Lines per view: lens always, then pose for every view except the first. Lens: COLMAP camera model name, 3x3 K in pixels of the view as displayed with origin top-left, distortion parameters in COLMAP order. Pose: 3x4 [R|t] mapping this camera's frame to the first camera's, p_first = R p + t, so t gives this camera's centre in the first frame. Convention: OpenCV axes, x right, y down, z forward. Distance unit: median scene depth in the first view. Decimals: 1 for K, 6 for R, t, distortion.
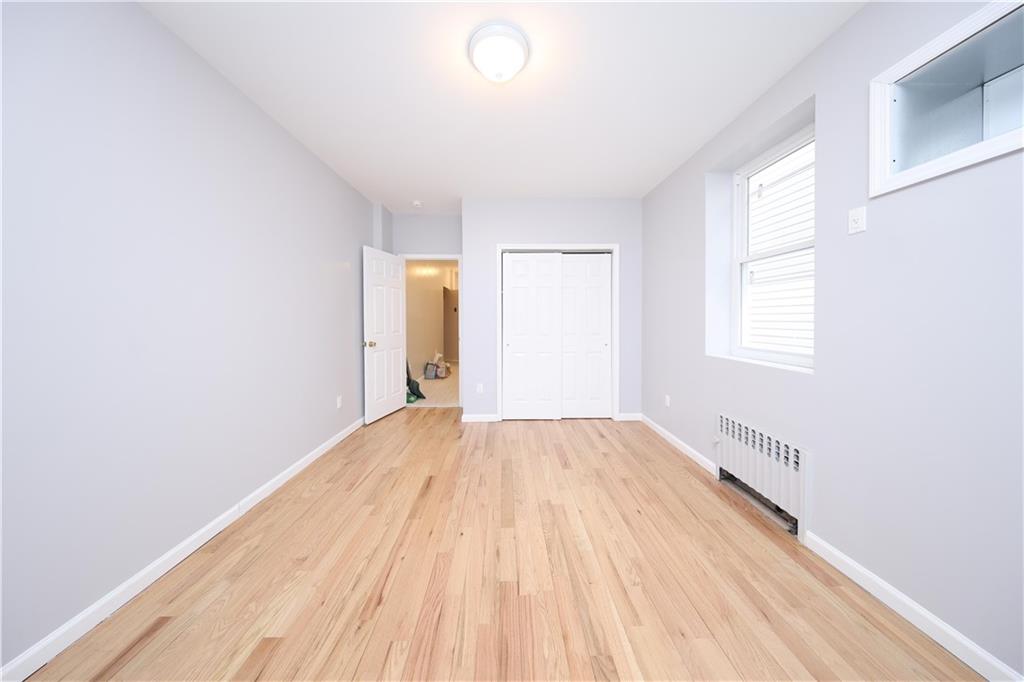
lens RADIAL K [[293.2, 0, 504.1], [0, 293.2, 319.9], [0, 0, 1]] dist [-0.000985, -0.000233]
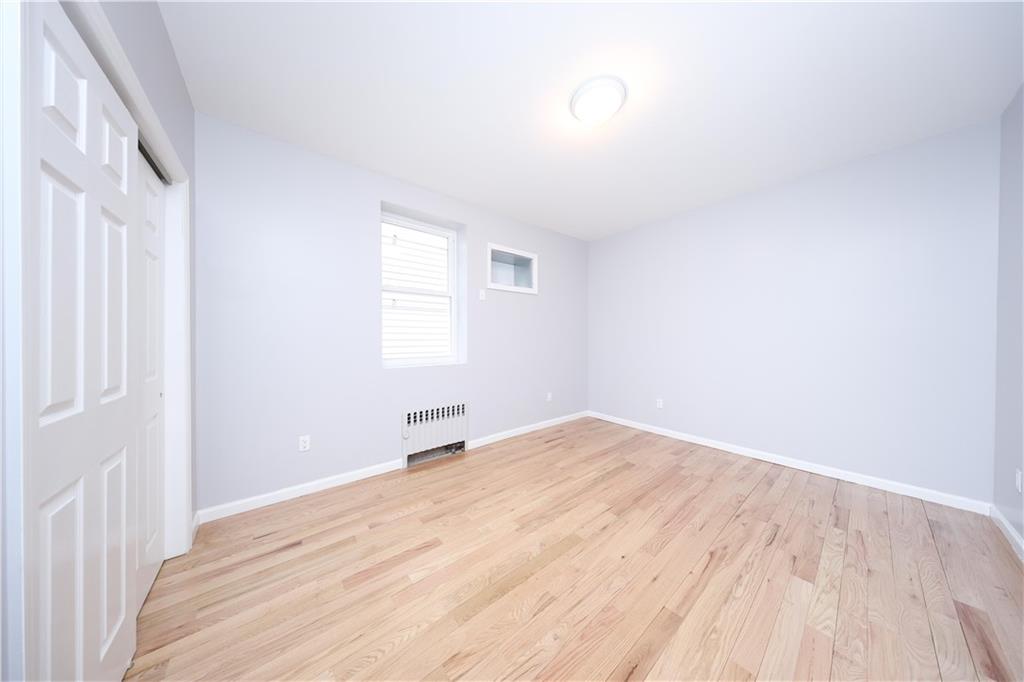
lens RADIAL K [[293.2, 0, 513.8], [0, 293.2, 339.2], [0, 0, 1]] dist [-0.000985, -0.000233]
pose [[-0.628491, -0.002063, 0.777814, -0.618134], [0.005041, 0.999965, 0.006725, 0.006616], [-0.777800, 0.008148, -0.628459, 1.745504]]
